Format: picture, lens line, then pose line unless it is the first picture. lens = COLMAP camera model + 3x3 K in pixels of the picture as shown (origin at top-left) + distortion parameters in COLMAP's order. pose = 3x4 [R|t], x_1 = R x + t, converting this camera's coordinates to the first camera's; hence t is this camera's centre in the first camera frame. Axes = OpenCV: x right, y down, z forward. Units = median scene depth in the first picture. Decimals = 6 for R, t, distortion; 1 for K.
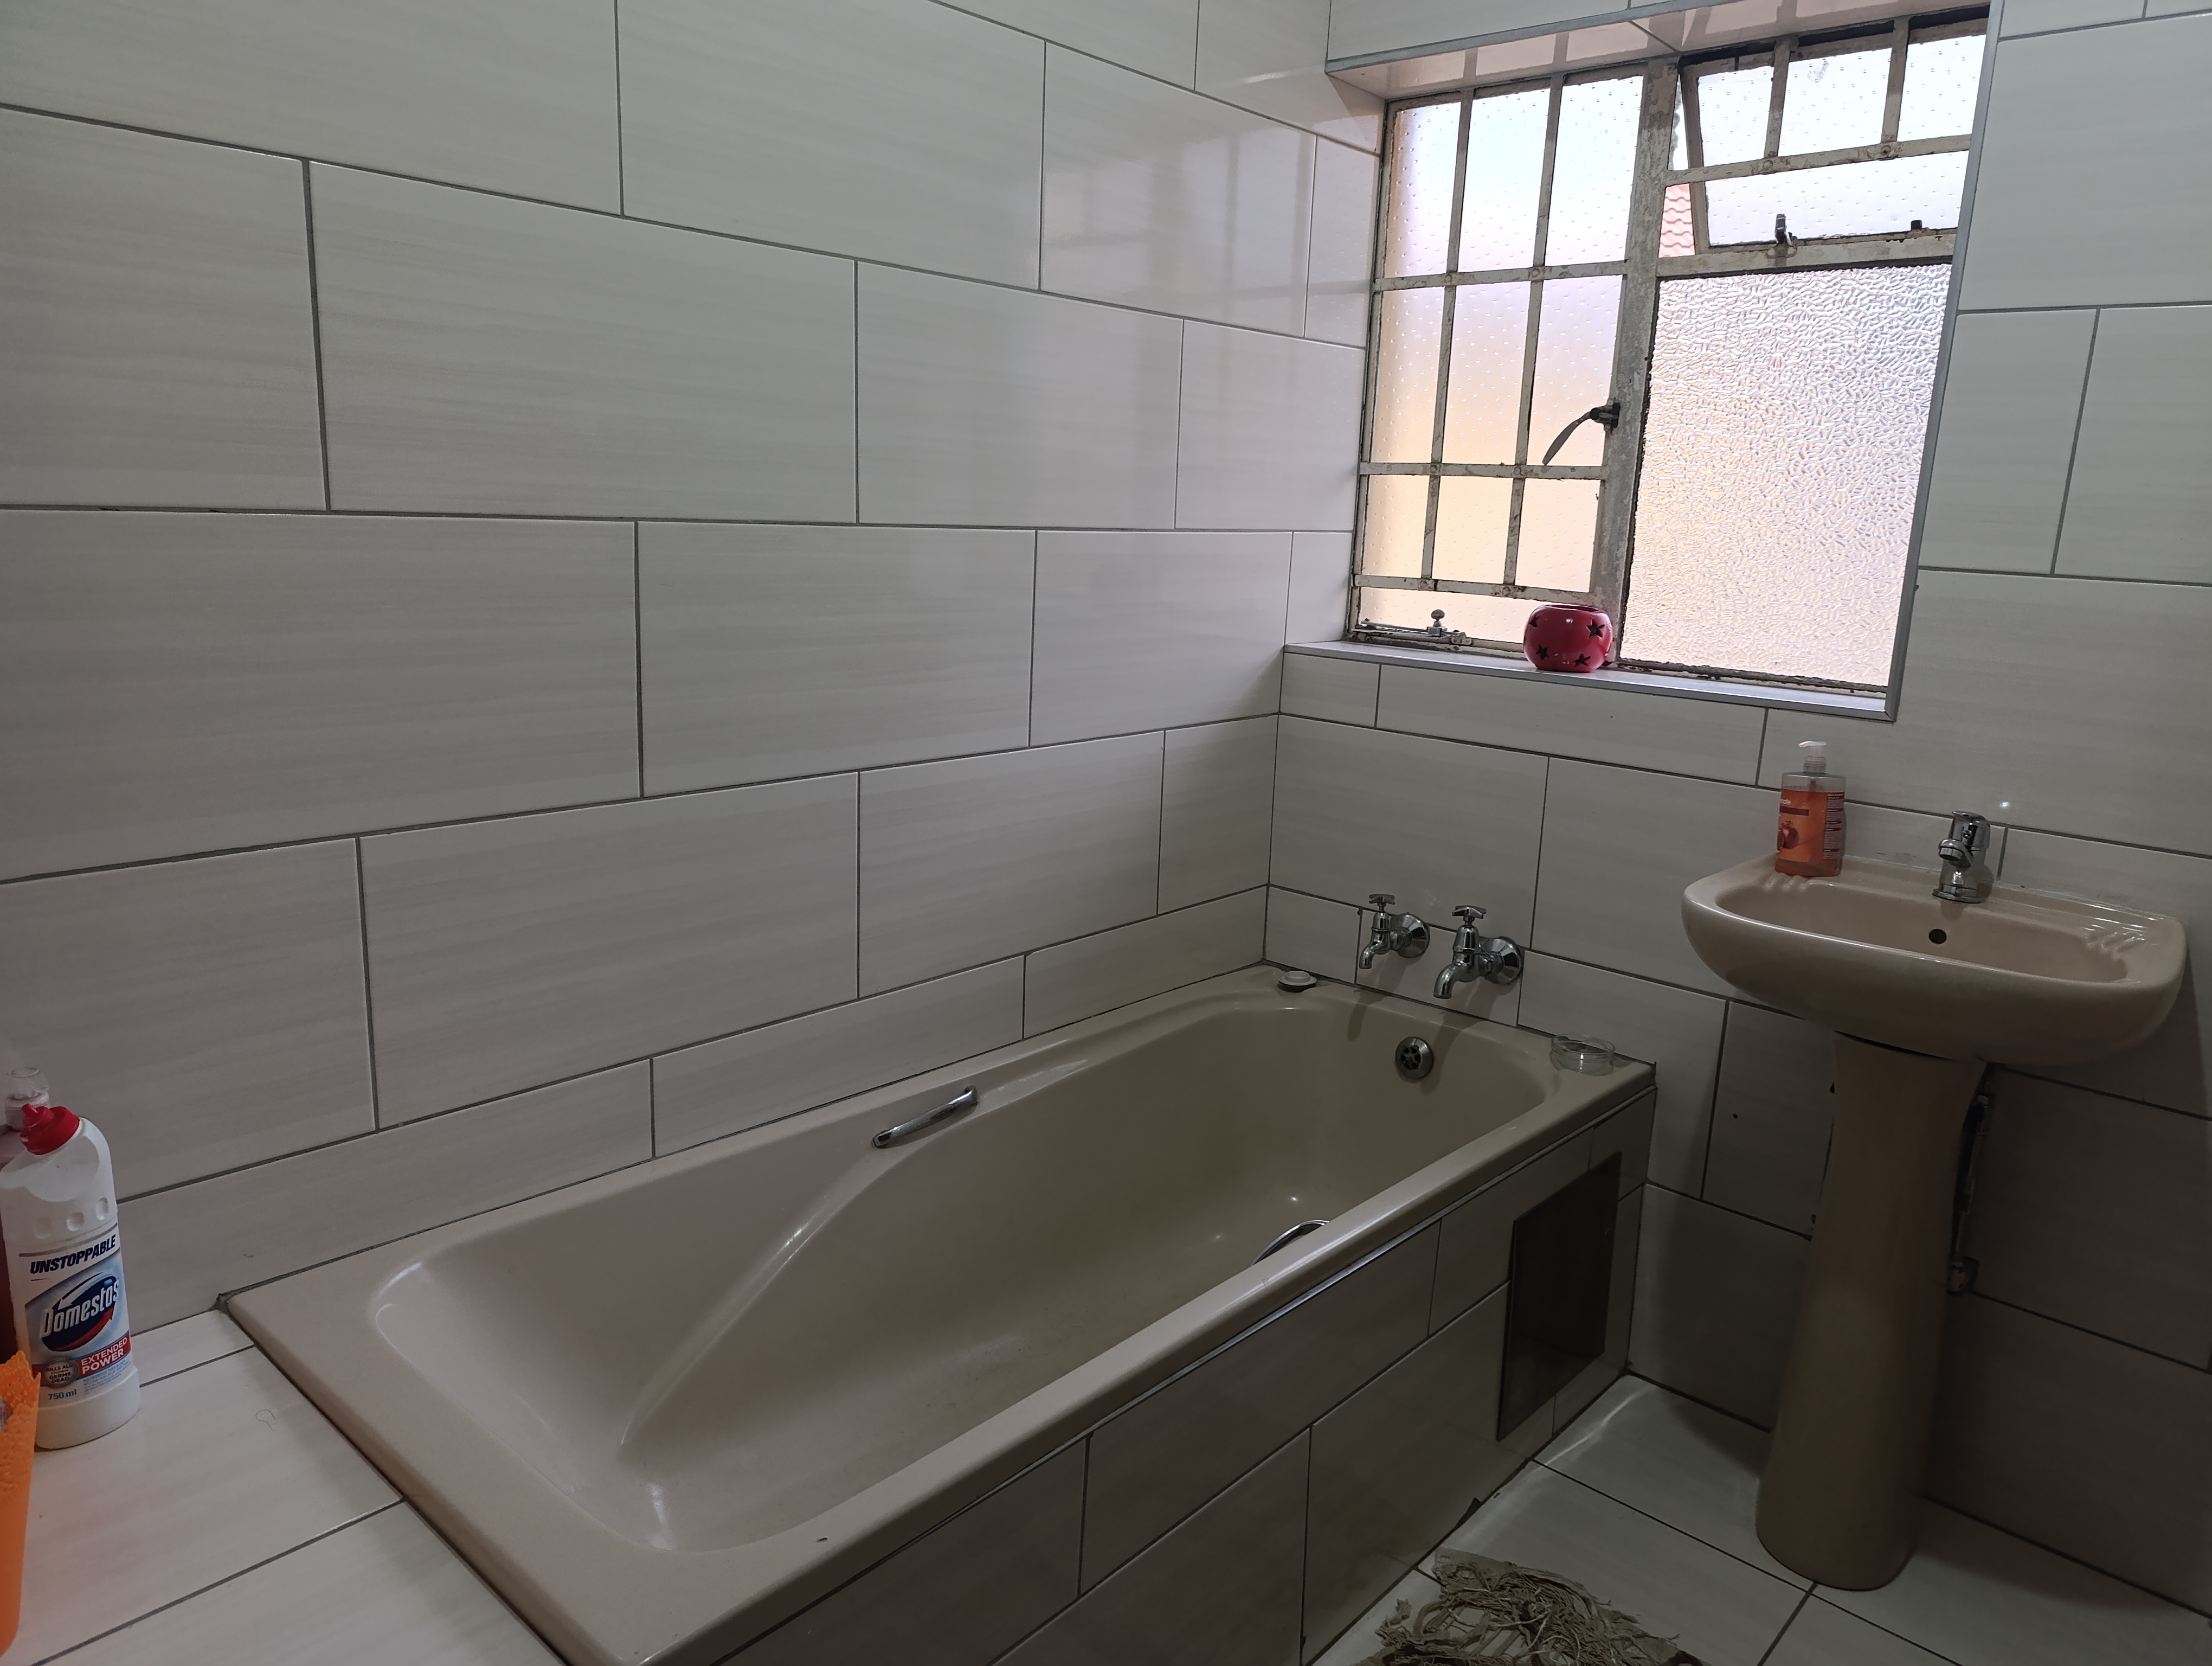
lens RADIAL K [[1502.0, 0, 1111.5], [0, 1502.0, 835.2], [0, 0, 1]] dist [0.041216, -0.044298]
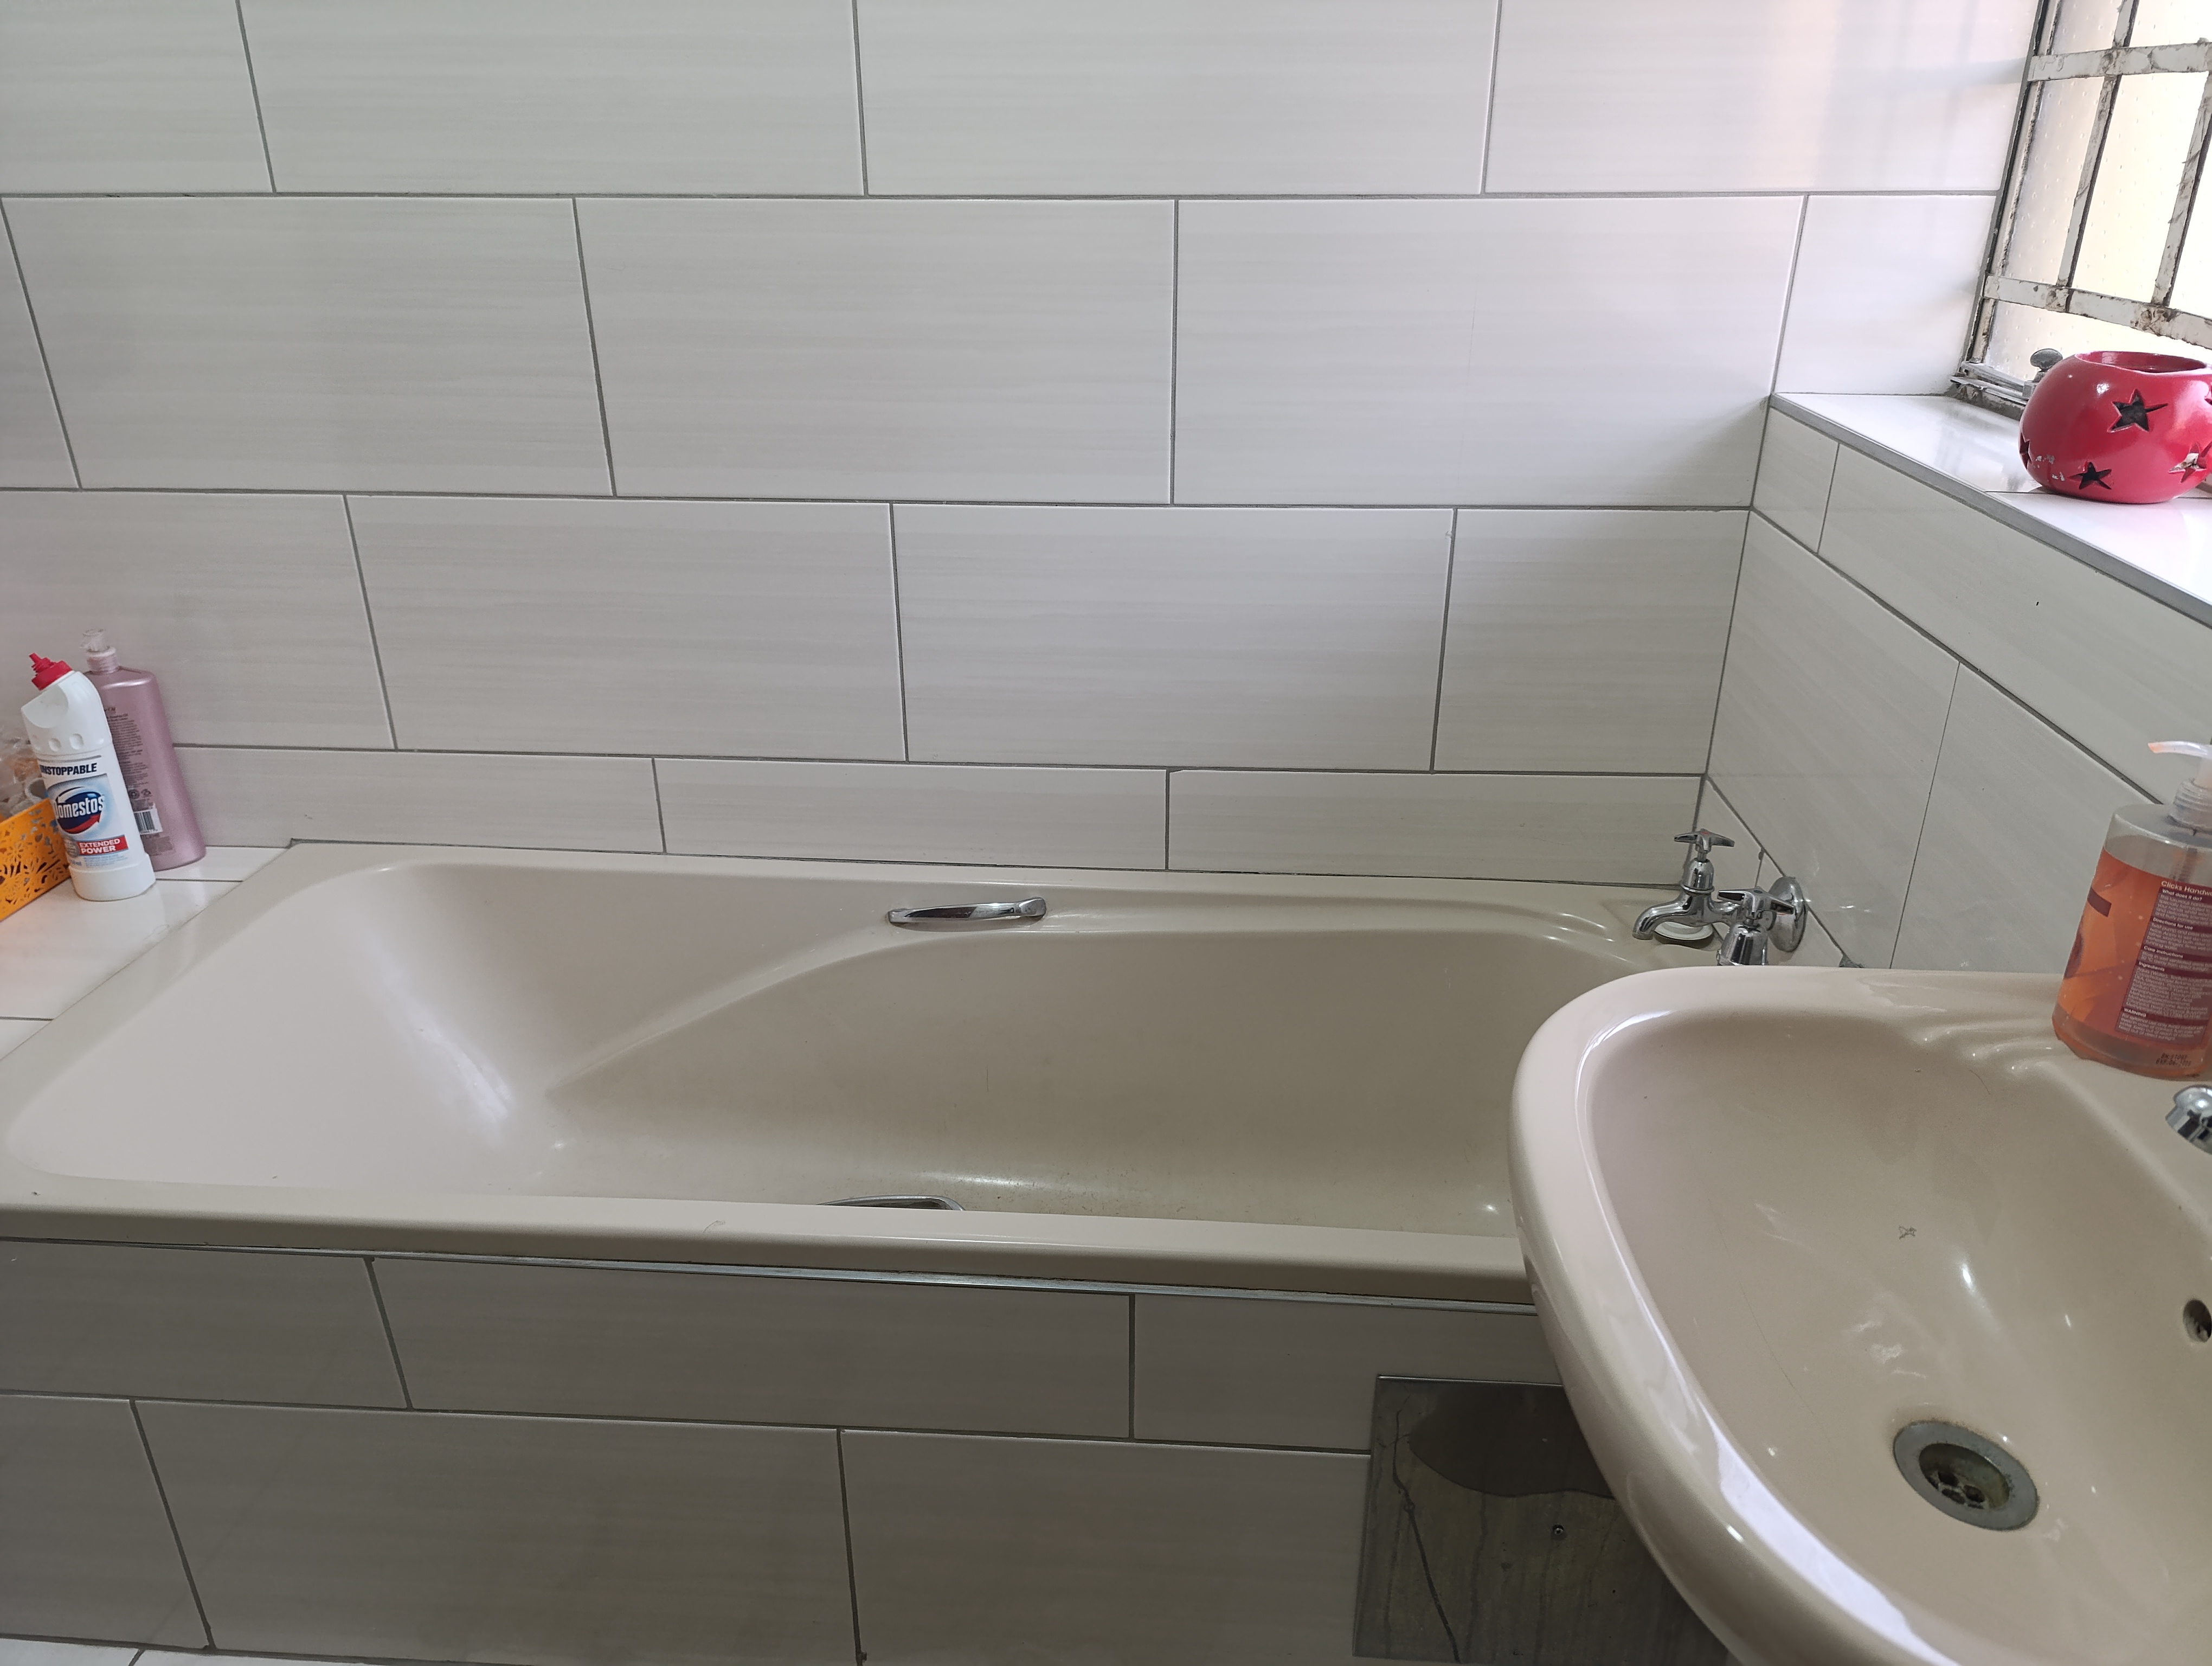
lens RADIAL K [[1502.0, 0, 1107.5], [0, 1502.0, 824.7], [0, 0, 1]] dist [0.041216, -0.044298]
pose [[0.624921, 0.282787, -0.727671, 0.553571], [-0.145090, 0.957920, 0.247663, -0.091644], [0.767087, -0.049192, 0.639654, 0.501235]]
